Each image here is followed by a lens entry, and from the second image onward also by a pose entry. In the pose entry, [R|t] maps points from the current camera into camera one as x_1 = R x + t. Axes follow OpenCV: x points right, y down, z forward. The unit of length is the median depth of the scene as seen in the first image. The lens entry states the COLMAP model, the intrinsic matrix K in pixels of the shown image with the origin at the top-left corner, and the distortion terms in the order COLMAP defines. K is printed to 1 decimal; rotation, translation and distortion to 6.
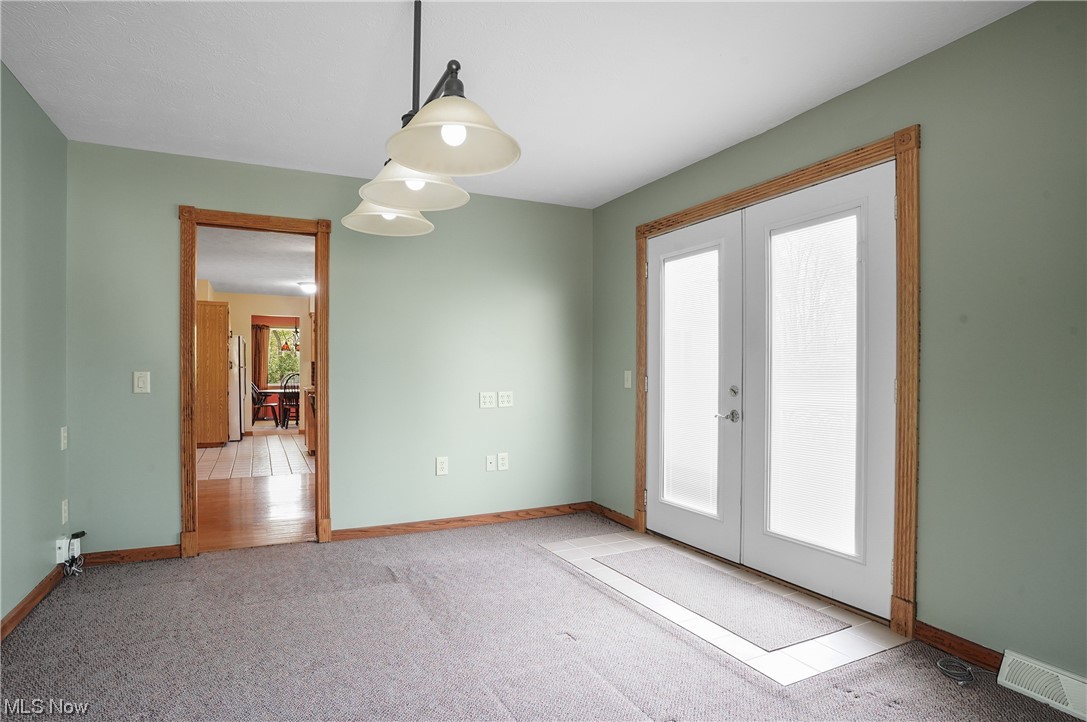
lens RADIAL K [[583.7, 0, 537.9], [0, 583.7, 364.3], [0, 0, 1]] dist [0.005910, 0.001432]
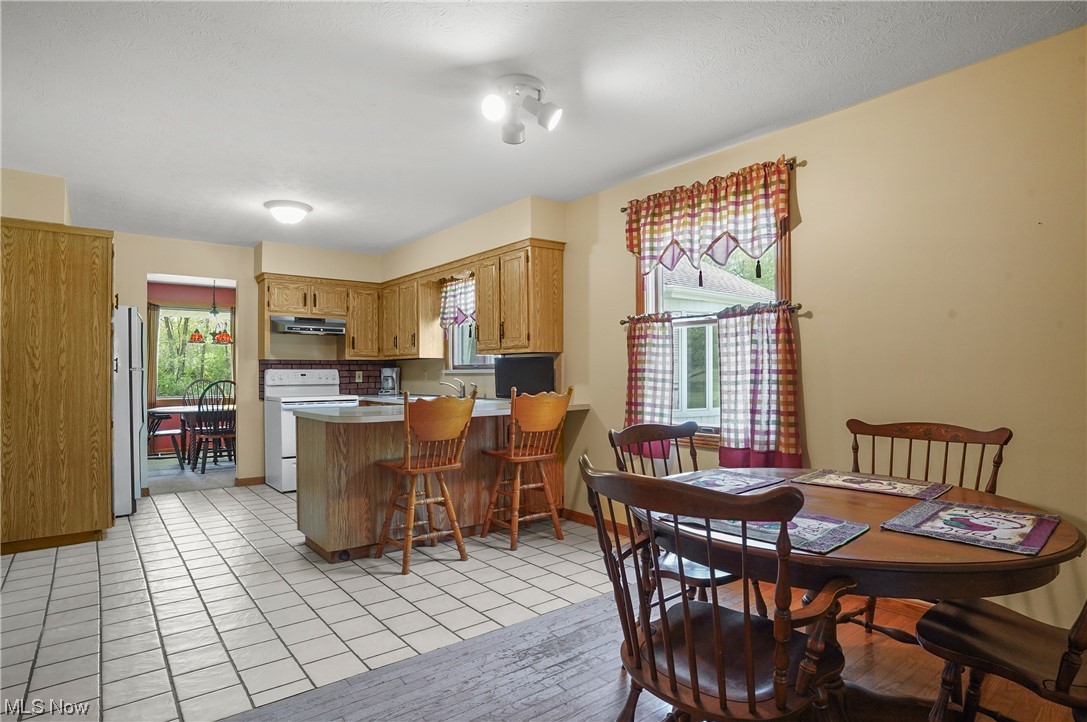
lens RADIAL K [[583.7, 0, 551.0], [0, 583.7, 362.6], [0, 0, 1]] dist [0.005910, 0.001432]
pose [[0.979609, -0.004040, 0.200873, -0.270958], [0.006736, 0.999896, -0.012739, 0.008026], [-0.200801, 0.013832, 0.979534, 0.454421]]
